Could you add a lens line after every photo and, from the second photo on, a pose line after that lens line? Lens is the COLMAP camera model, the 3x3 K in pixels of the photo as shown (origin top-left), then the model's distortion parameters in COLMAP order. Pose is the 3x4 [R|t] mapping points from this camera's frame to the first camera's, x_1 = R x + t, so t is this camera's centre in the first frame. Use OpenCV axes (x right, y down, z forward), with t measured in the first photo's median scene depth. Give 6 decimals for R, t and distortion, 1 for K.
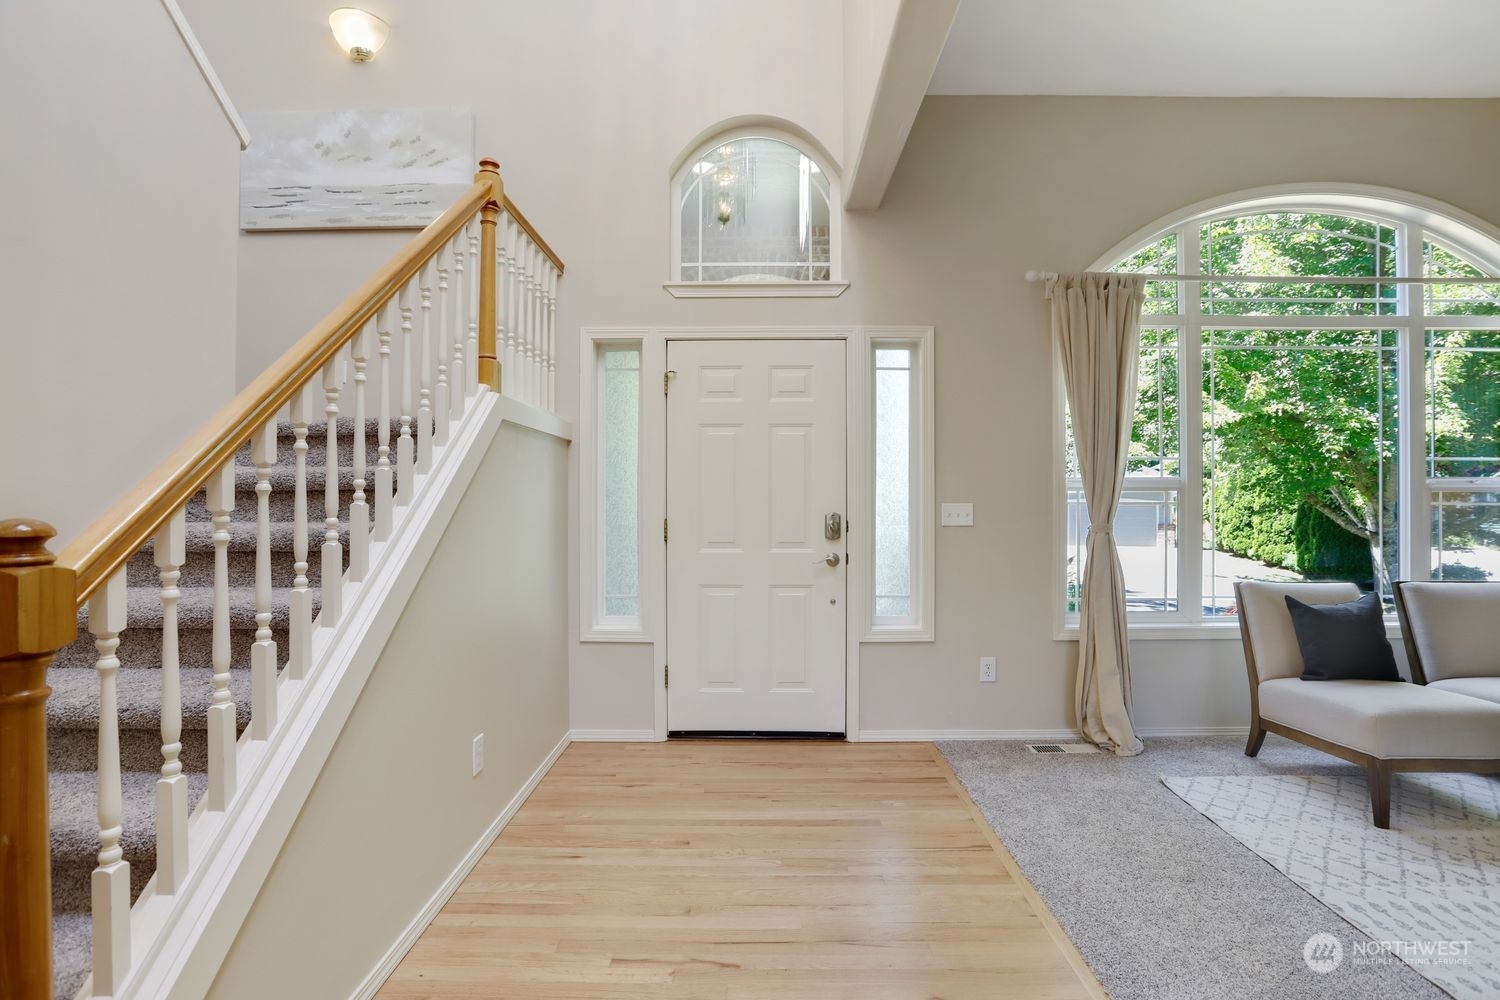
lens RADIAL K [[691.3, 0, 749.4], [0, 691.3, 496.6], [0, 0, 1]] dist [-0.022568, 0.002512]
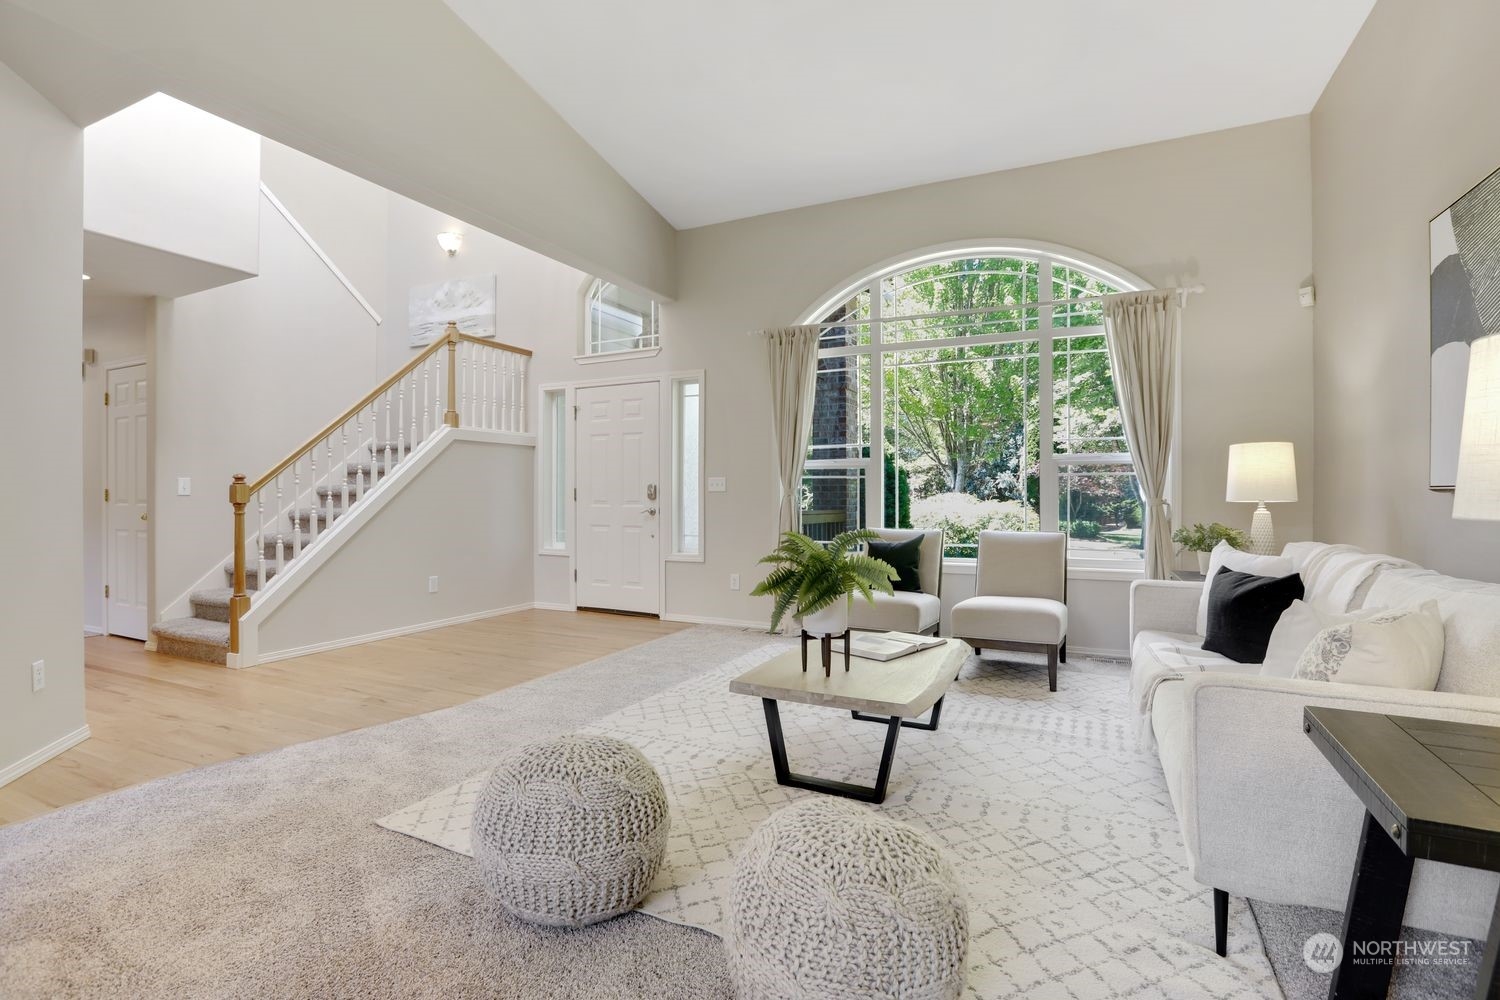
lens RADIAL K [[691.3, 0, 753.8], [0, 691.3, 497.7], [0, 0, 1]] dist [-0.022568, 0.002512]
pose [[0.906438, 0.003368, -0.422327, 1.062376], [-0.001442, 0.999987, 0.004879, 0.048587], [0.422338, -0.003813, 0.906431, -0.433440]]
